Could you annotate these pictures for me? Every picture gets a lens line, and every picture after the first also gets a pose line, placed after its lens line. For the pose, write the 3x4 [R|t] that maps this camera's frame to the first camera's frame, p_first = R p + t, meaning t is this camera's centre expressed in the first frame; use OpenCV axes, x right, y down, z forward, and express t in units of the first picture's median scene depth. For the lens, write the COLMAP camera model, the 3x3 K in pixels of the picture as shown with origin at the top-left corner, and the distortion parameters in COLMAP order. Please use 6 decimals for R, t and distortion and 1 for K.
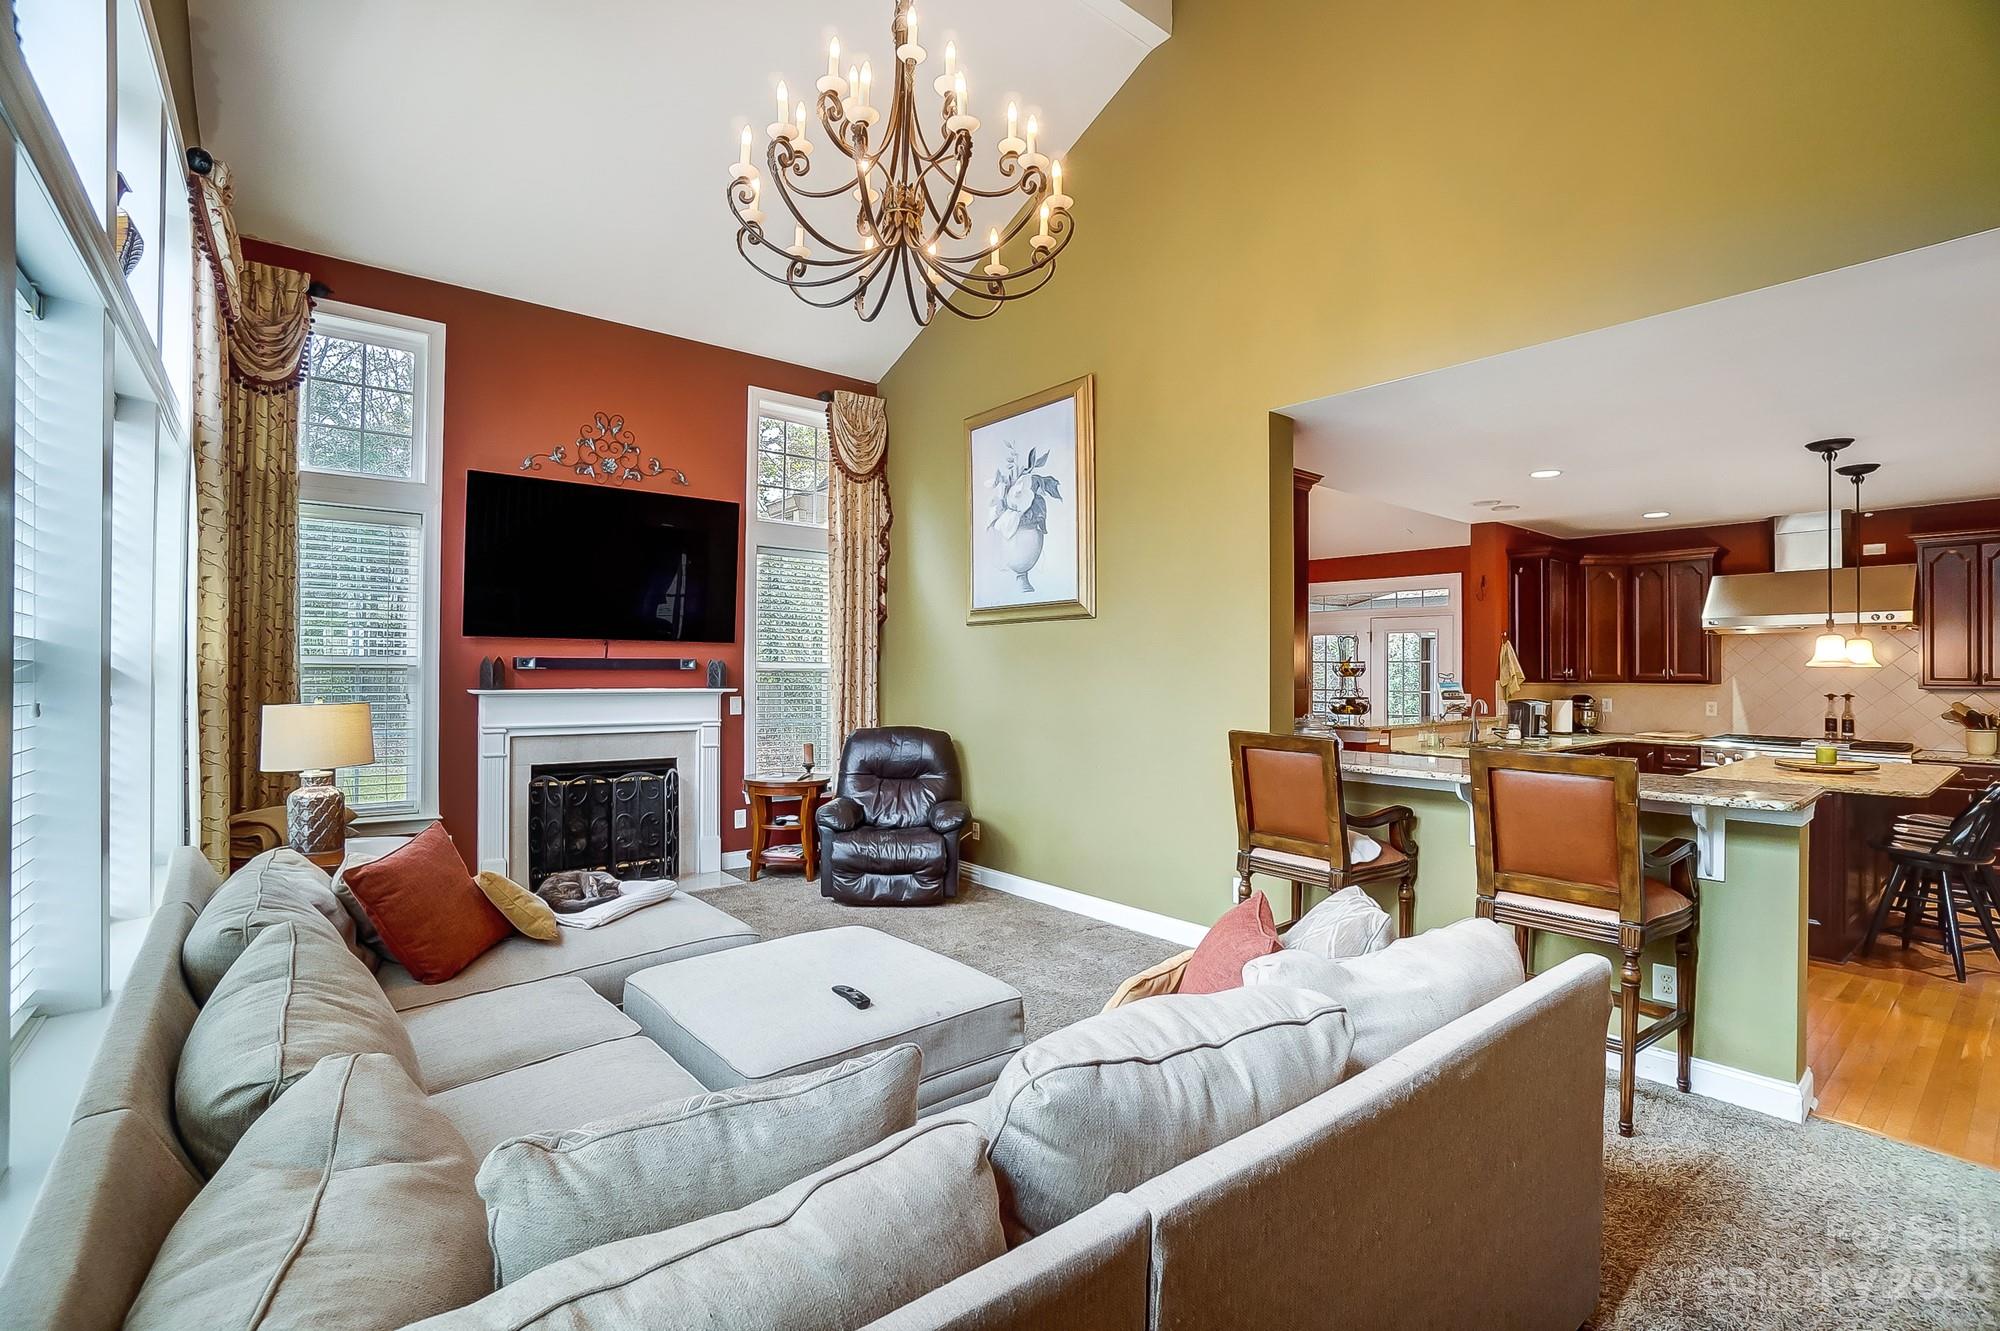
lens RADIAL K [[897.0, 0, 986.3], [0, 897.0, 665.8], [0, 0, 1]] dist [-0.066775, 0.025237]
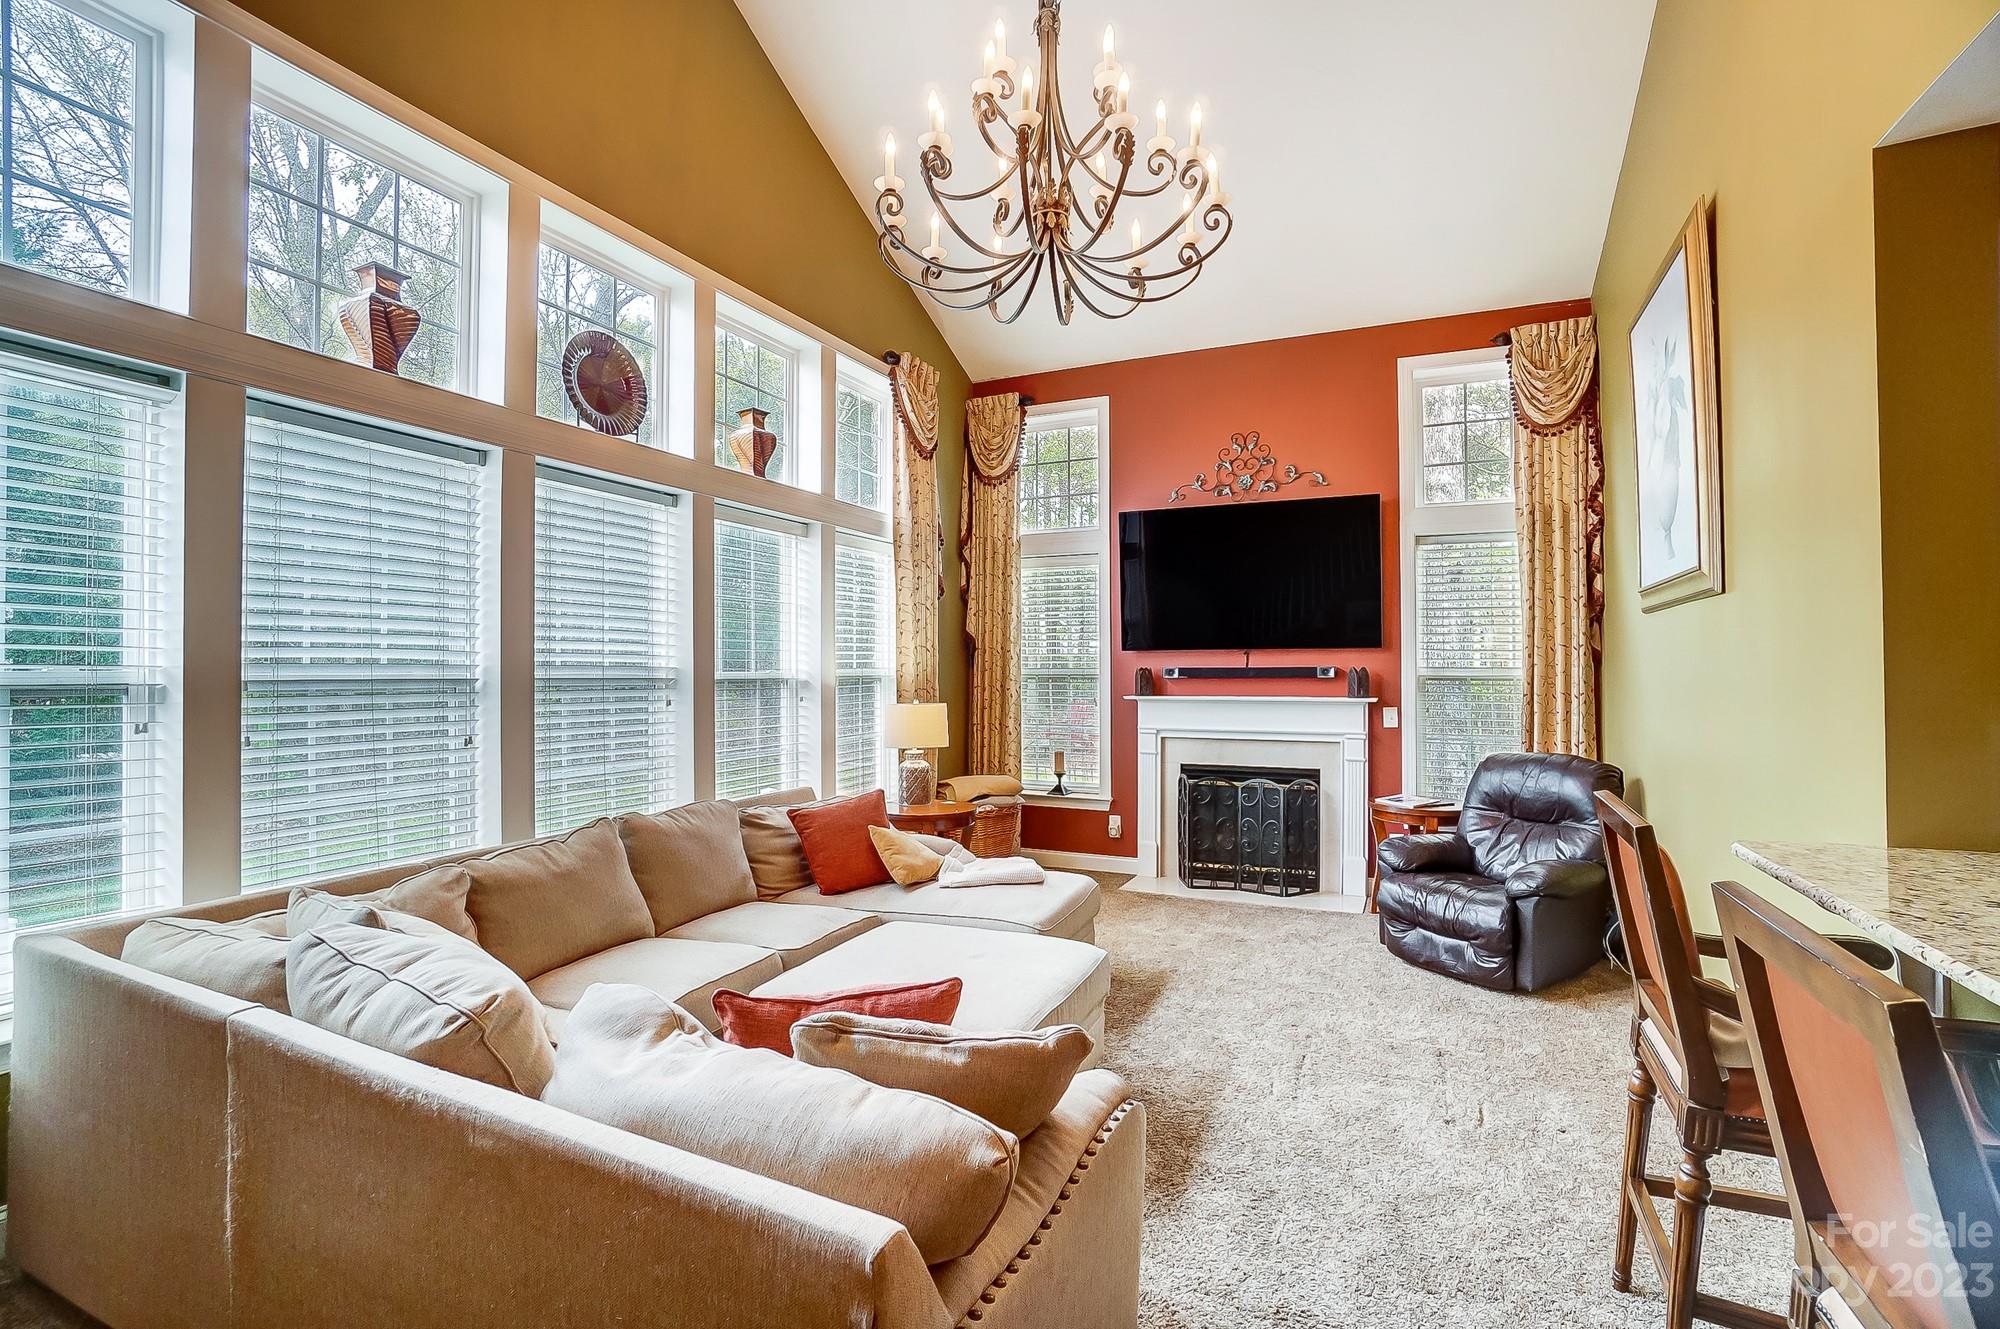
lens RADIAL K [[897.0, 0, 986.3], [0, 897.0, 664.8], [0, 0, 1]] dist [-0.066775, 0.025237]
pose [[0.443559, -0.014465, -0.896128, 0.358447], [0.009914, 0.999888, -0.011233, -0.002479], [0.896190, -0.003902, 0.443653, 0.248614]]
